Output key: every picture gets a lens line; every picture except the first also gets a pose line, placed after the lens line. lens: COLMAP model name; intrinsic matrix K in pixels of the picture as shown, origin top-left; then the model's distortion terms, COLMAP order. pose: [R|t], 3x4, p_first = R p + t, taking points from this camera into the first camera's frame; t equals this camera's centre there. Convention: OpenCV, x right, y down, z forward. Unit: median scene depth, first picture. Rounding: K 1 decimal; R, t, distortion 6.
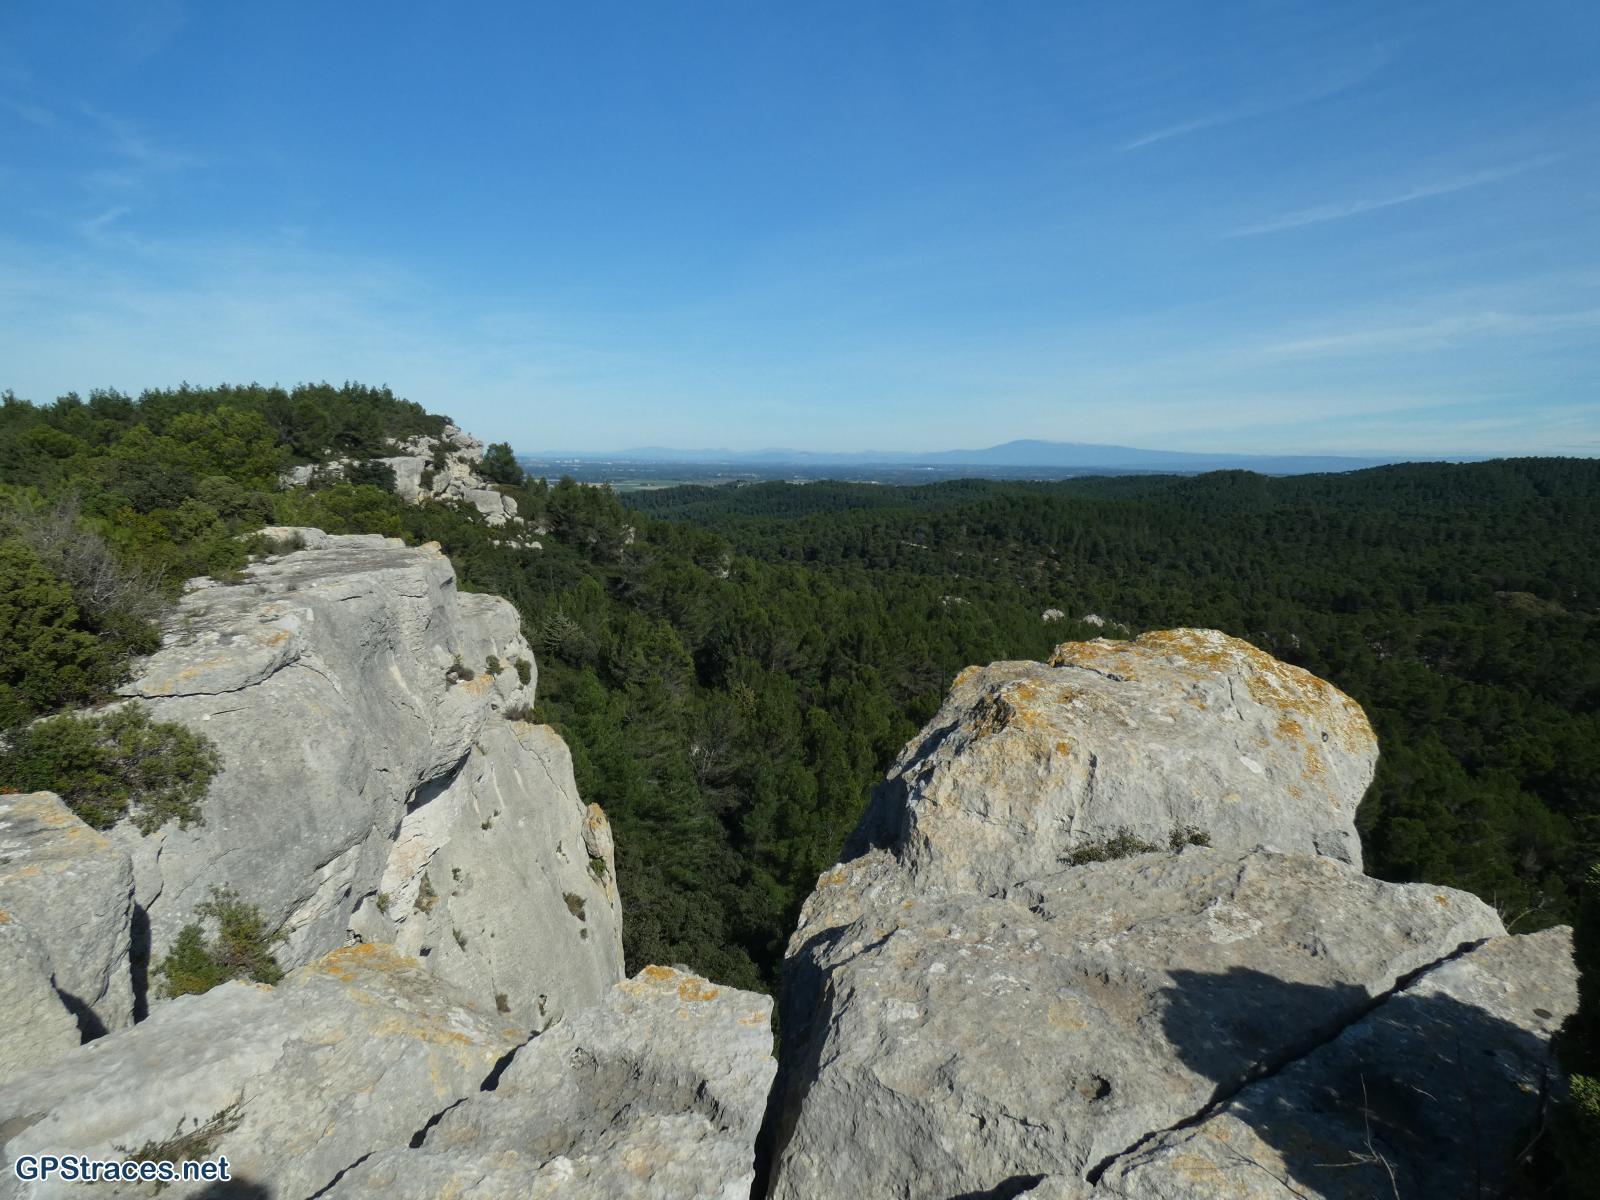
lens RADIAL K [[921.7, 0, 780.6], [0, 921.7, 598.5], [0, 0, 1]] dist [-0.021548, 0.002177]
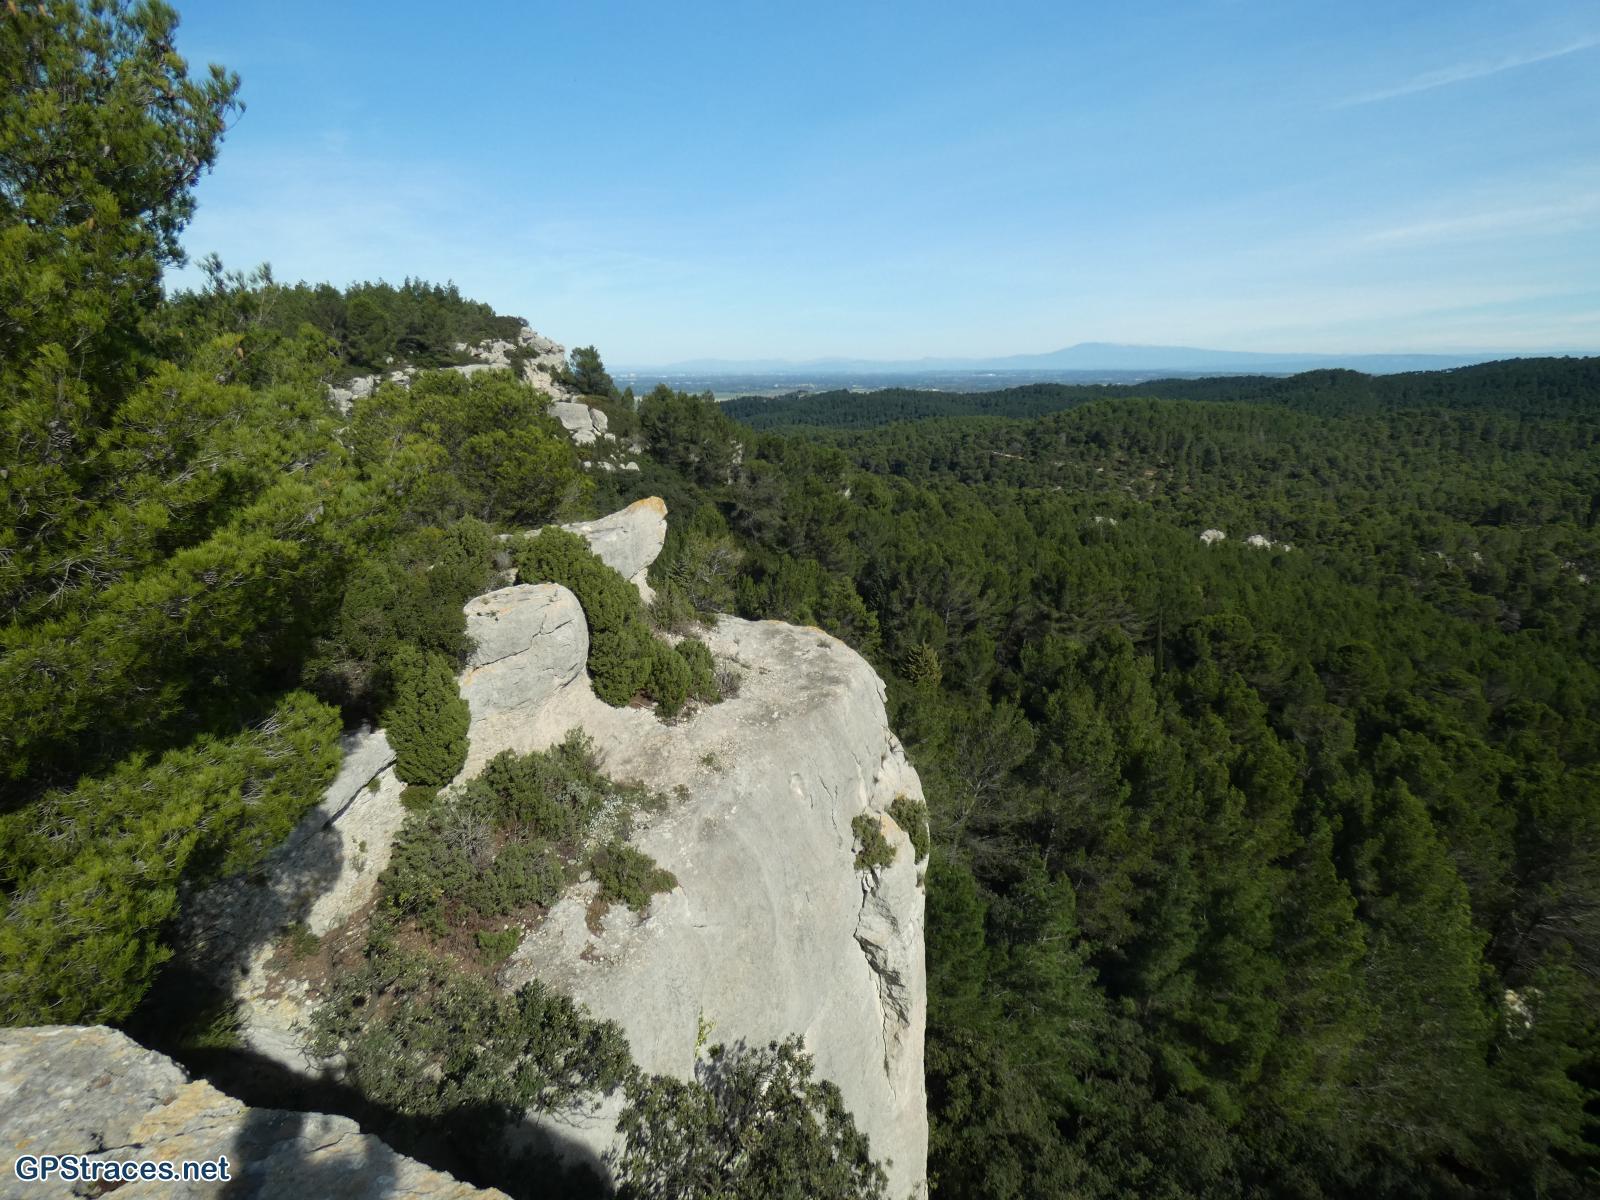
lens RADIAL K [[917.4, 0, 786.2], [0, 917.4, 602.2], [0, 0, 1]] dist [-0.036309, 0.008008]
pose [[0.998351, -0.008853, -0.056726, -0.068786], [0.014432, 0.995013, 0.098701, -0.012925], [0.055570, -0.099356, 0.993499, 0.135824]]
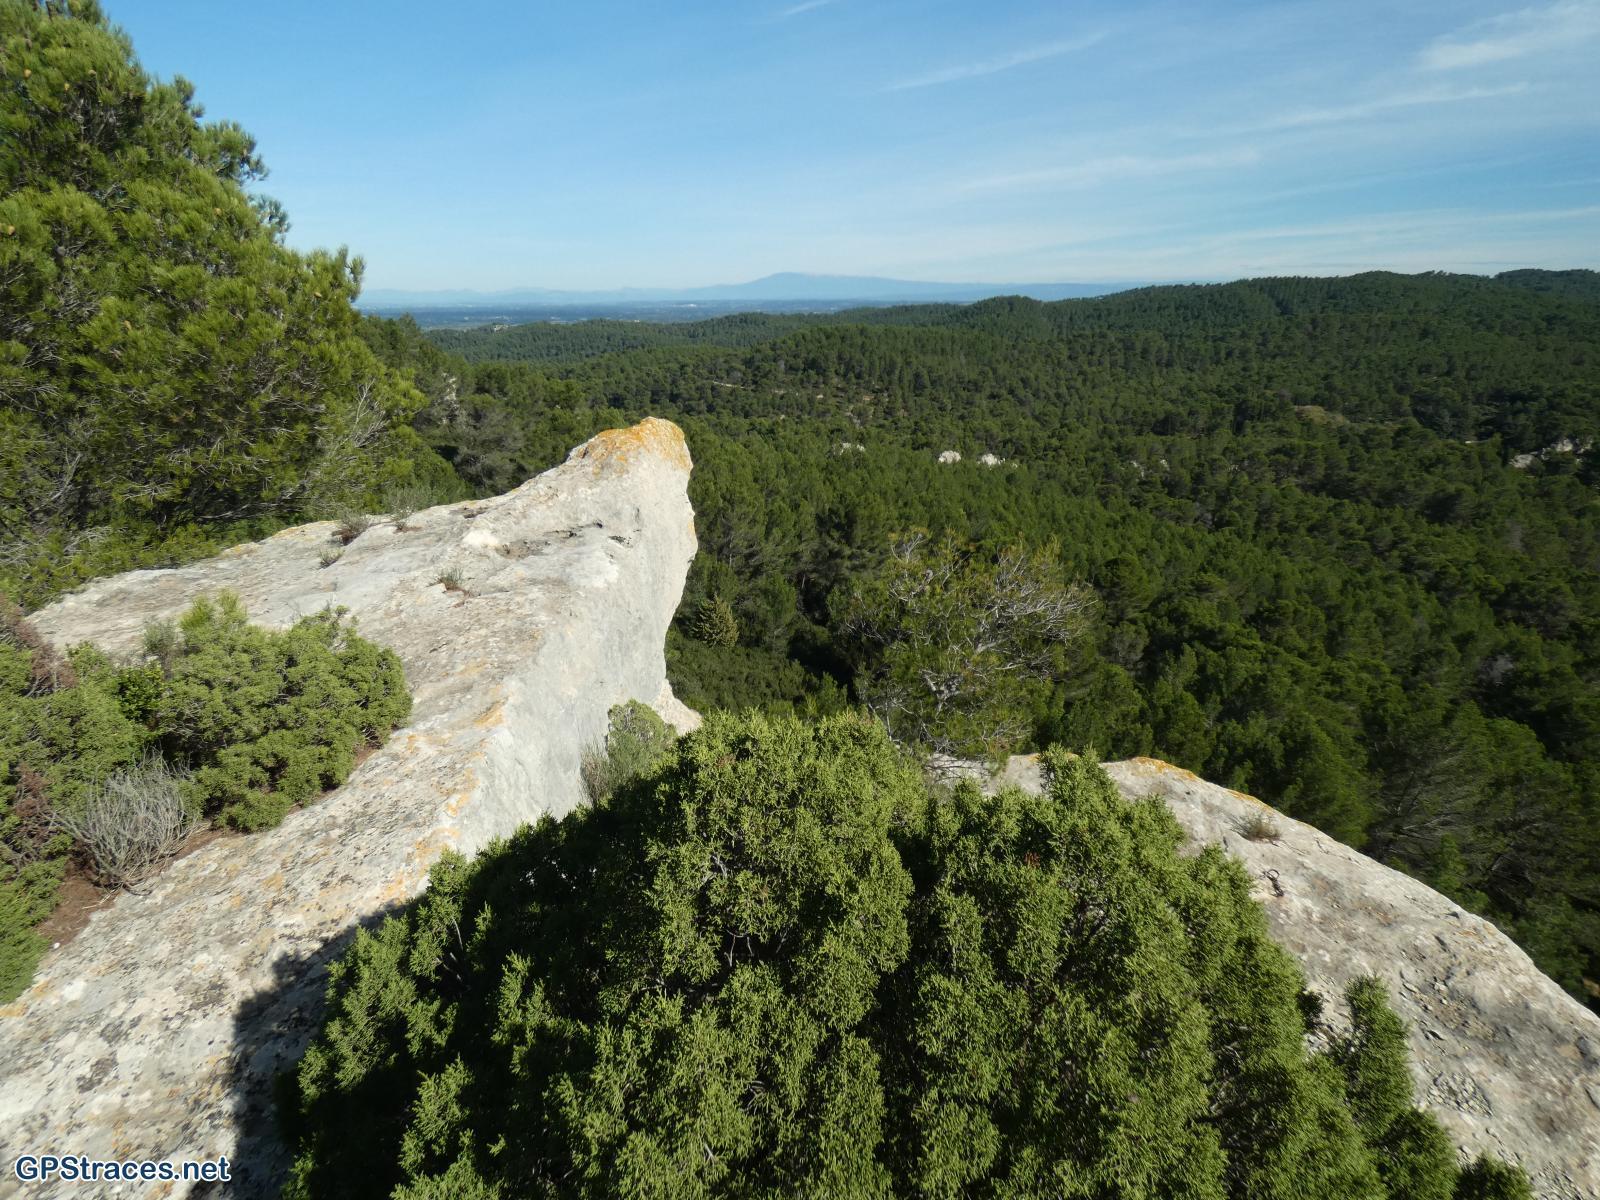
lens RADIAL K [[921.7, 0, 780.6], [0, 921.7, 598.5], [0, 0, 1]] dist [-0.021548, 0.002177]
pose [[0.967801, -0.098490, 0.231648, -0.092992], [0.058533, 0.983103, 0.173440, -0.013834], [-0.244816, -0.154297, 0.957213, 0.203231]]
